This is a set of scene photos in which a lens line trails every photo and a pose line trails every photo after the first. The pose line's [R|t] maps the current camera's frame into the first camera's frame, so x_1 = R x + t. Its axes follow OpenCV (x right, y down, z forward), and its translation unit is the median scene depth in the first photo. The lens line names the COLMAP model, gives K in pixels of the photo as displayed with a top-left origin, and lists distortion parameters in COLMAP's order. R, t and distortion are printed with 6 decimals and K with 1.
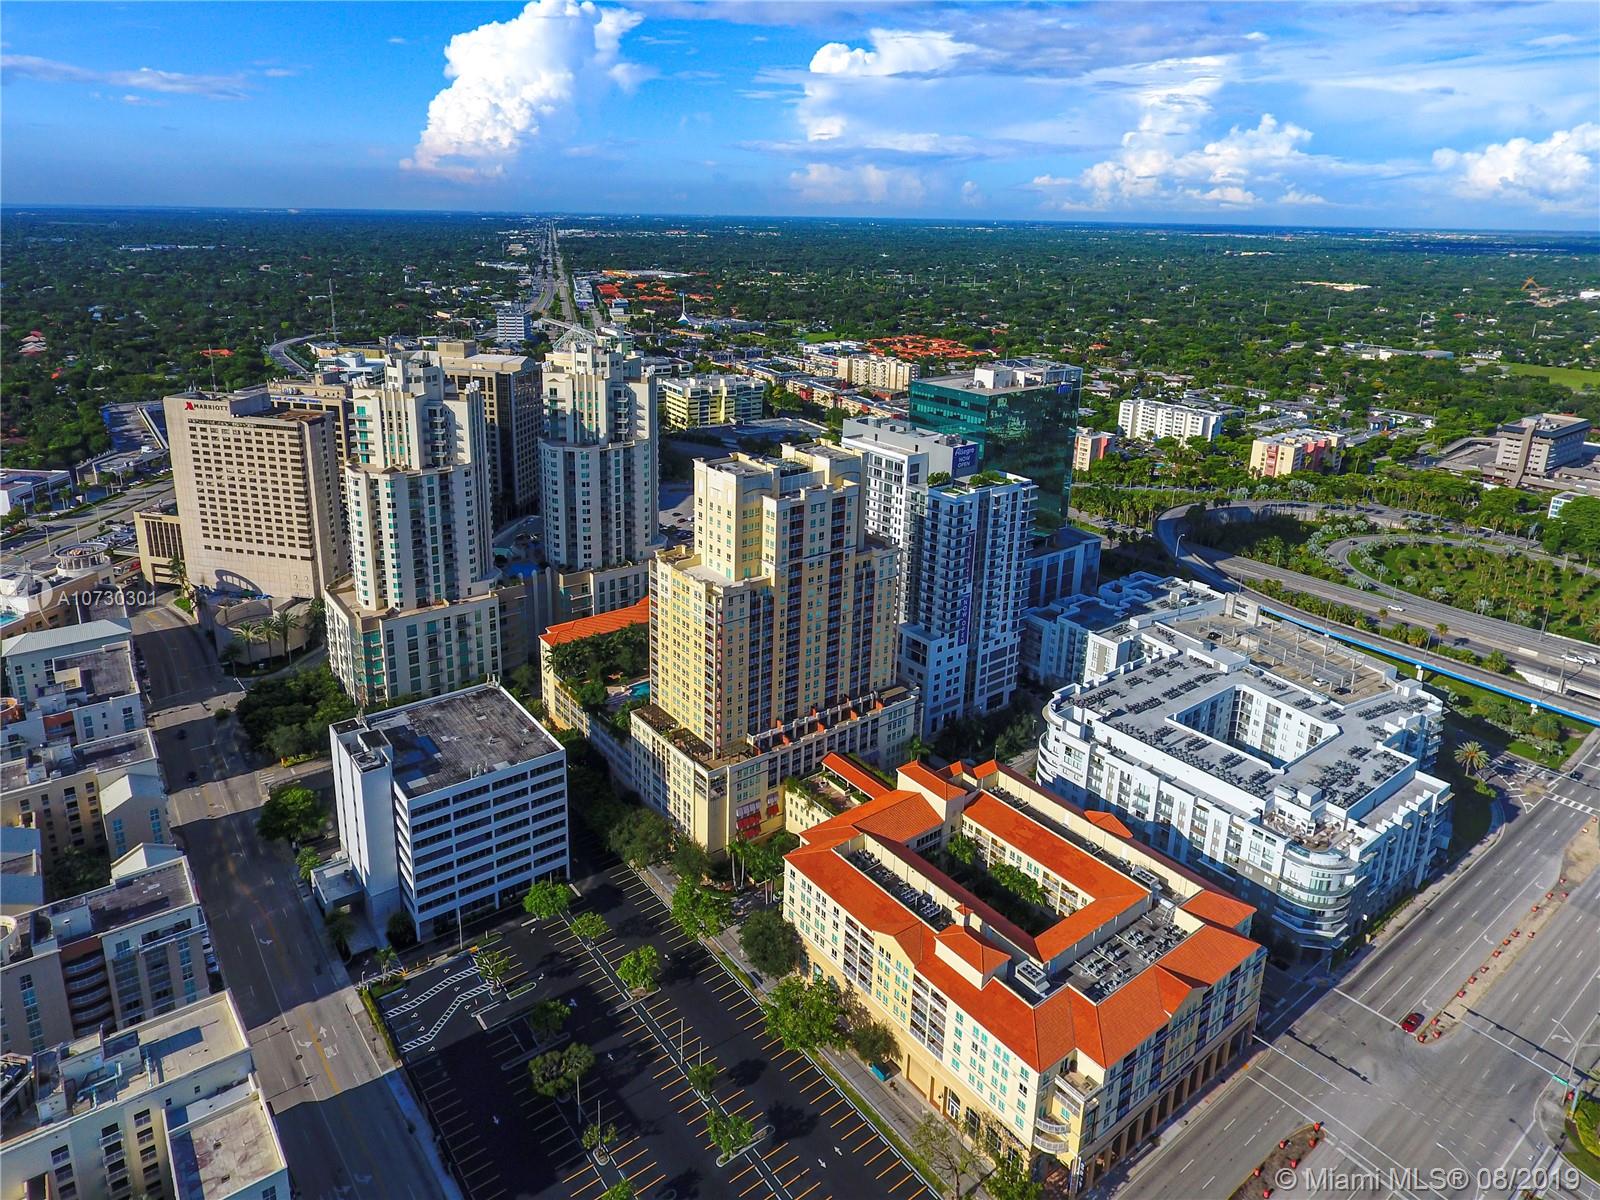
lens RADIAL K [[987.3, 0, 749.8], [0, 987.3, 469.1], [0, 0, 1]] dist [0.003096, -0.001473]
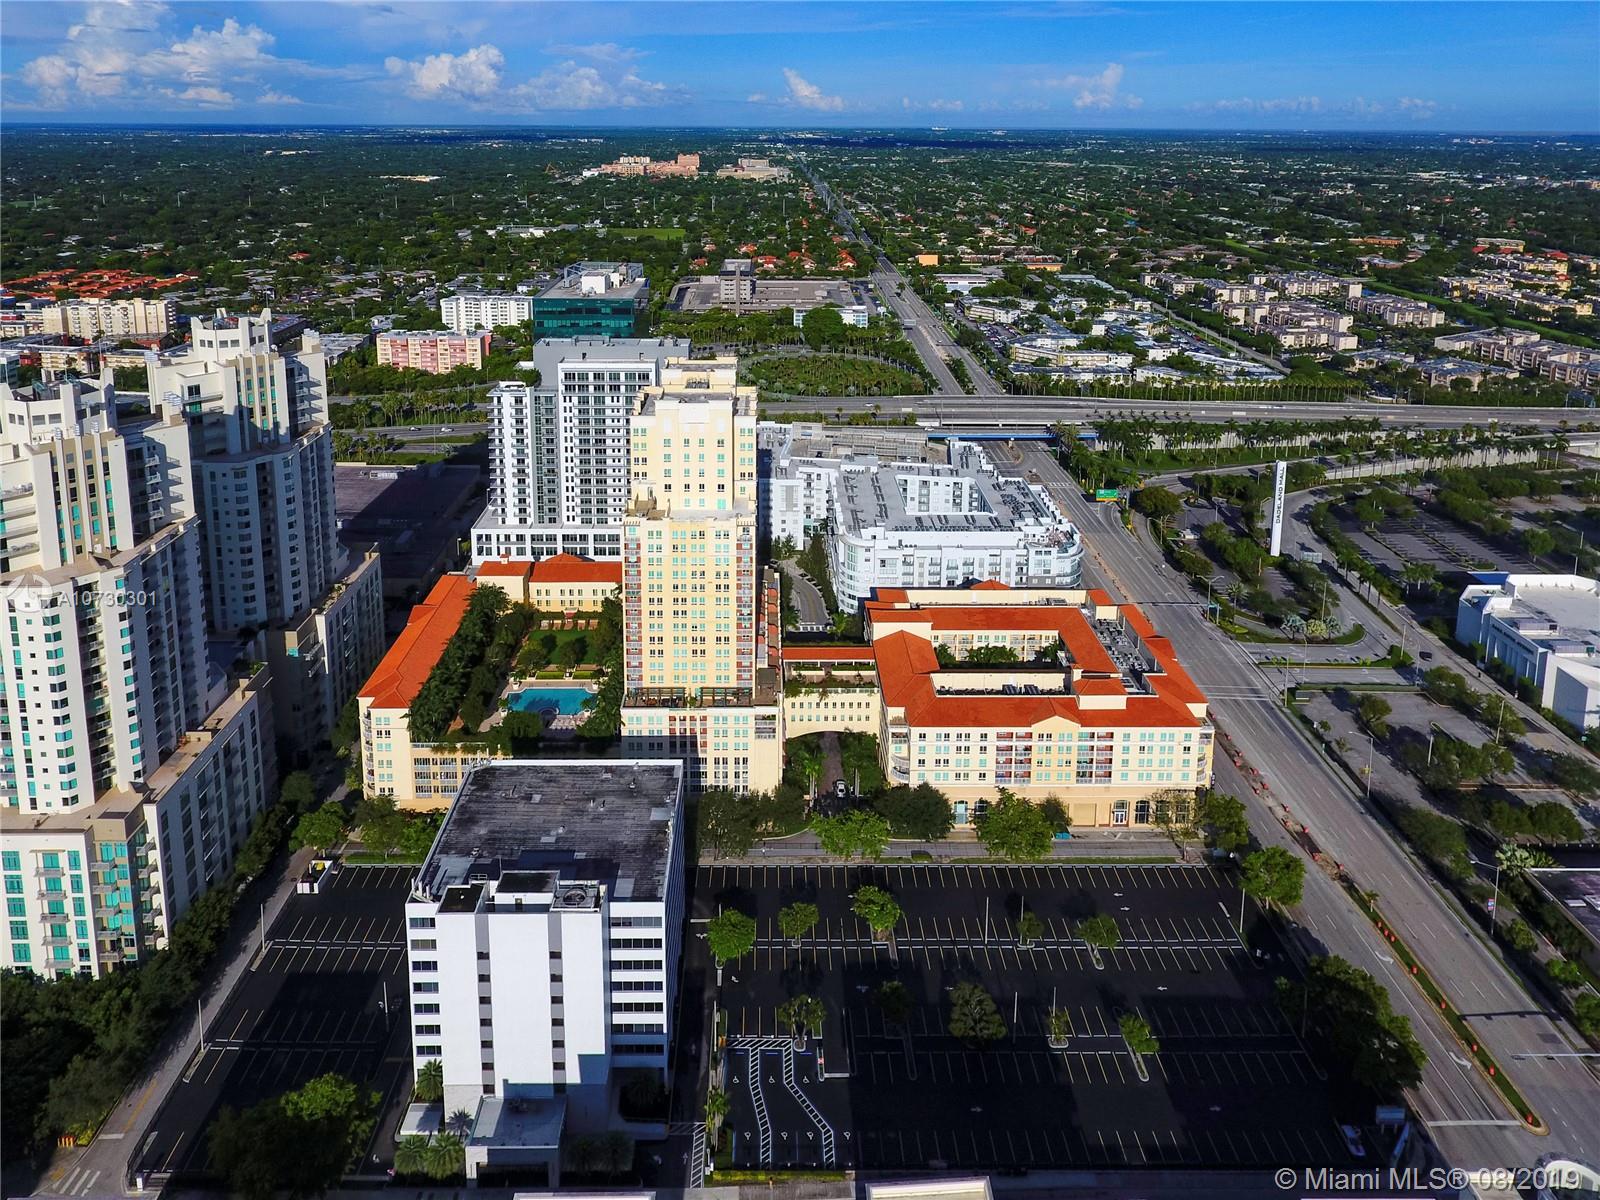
lens RADIAL K [[986.8, 0, 770.8], [0, 986.8, 276.1], [0, 0, 1]] dist [0.002520, -0.001412]
pose [[0.584565, -0.139941, 0.799187, -0.707454], [0.211218, 0.977297, 0.016633, -0.114692], [-0.783371, 0.159080, 0.600852, 0.331609]]
